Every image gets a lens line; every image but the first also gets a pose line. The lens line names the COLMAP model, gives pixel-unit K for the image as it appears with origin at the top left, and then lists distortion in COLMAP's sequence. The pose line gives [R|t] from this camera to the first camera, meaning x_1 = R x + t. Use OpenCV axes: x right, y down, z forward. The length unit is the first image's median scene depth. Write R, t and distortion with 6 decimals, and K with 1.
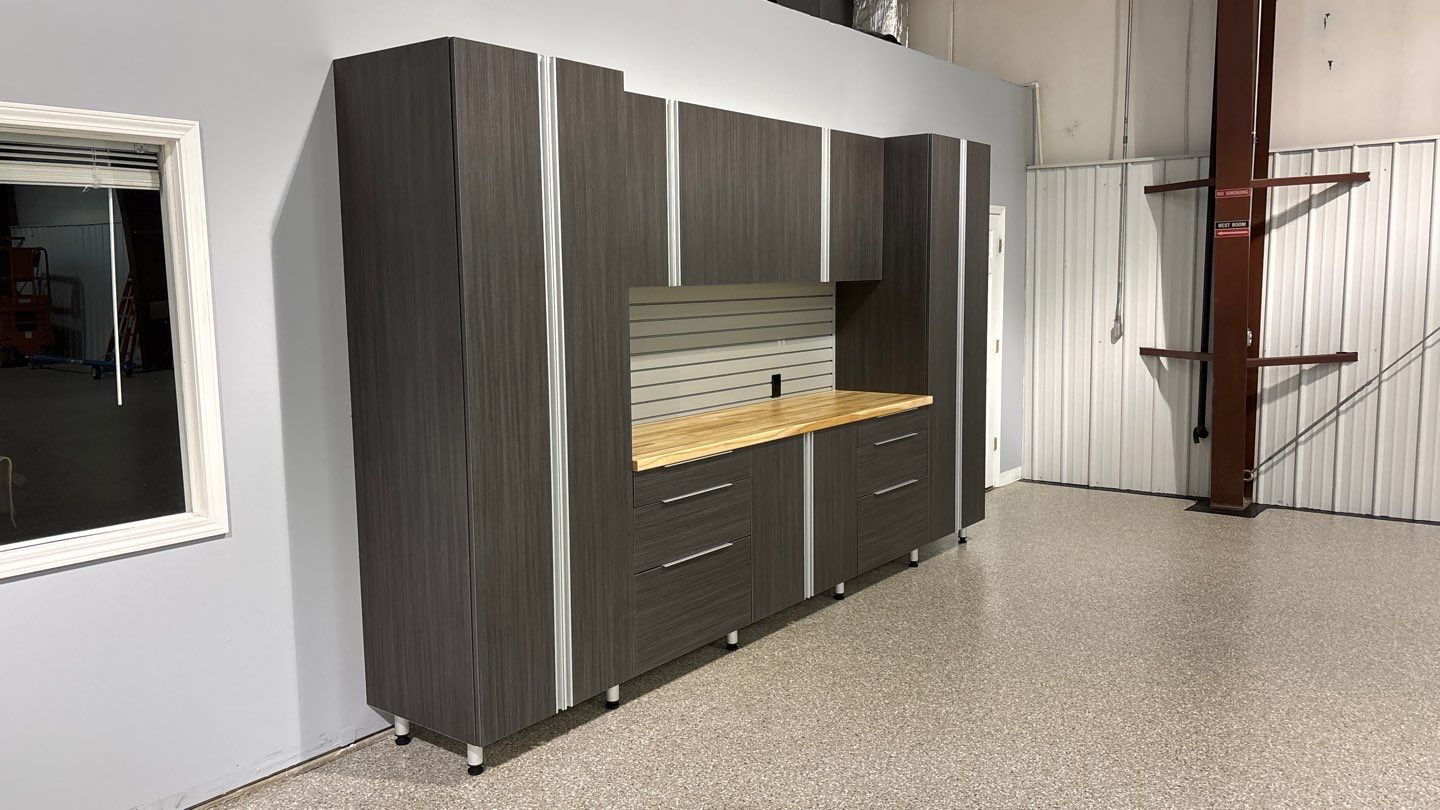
lens RADIAL K [[1076.6, 0, 716.0], [0, 1076.6, 386.2], [0, 0, 1]] dist [0.047839, -0.002034]
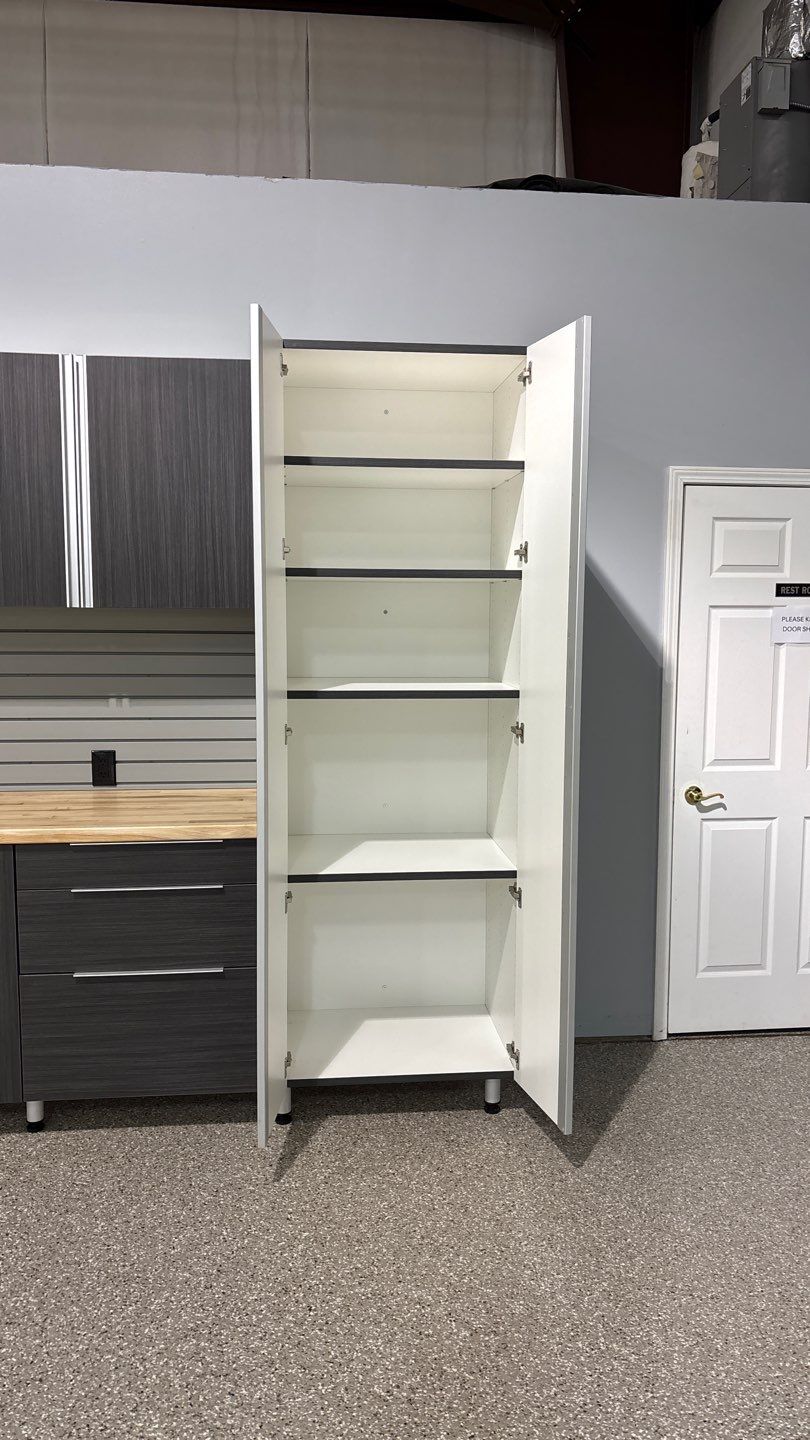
lens RADIAL K [[1084.7, 0, 415.1], [0, 1084.7, 680.5], [0, 0, 1]] dist [0.000015, 0.000318]
pose [[0.693290, 0.072240, -0.717029, 0.647793], [-0.085889, 0.996154, 0.017316, -0.079697], [0.715523, 0.049580, 0.696828, 0.678830]]
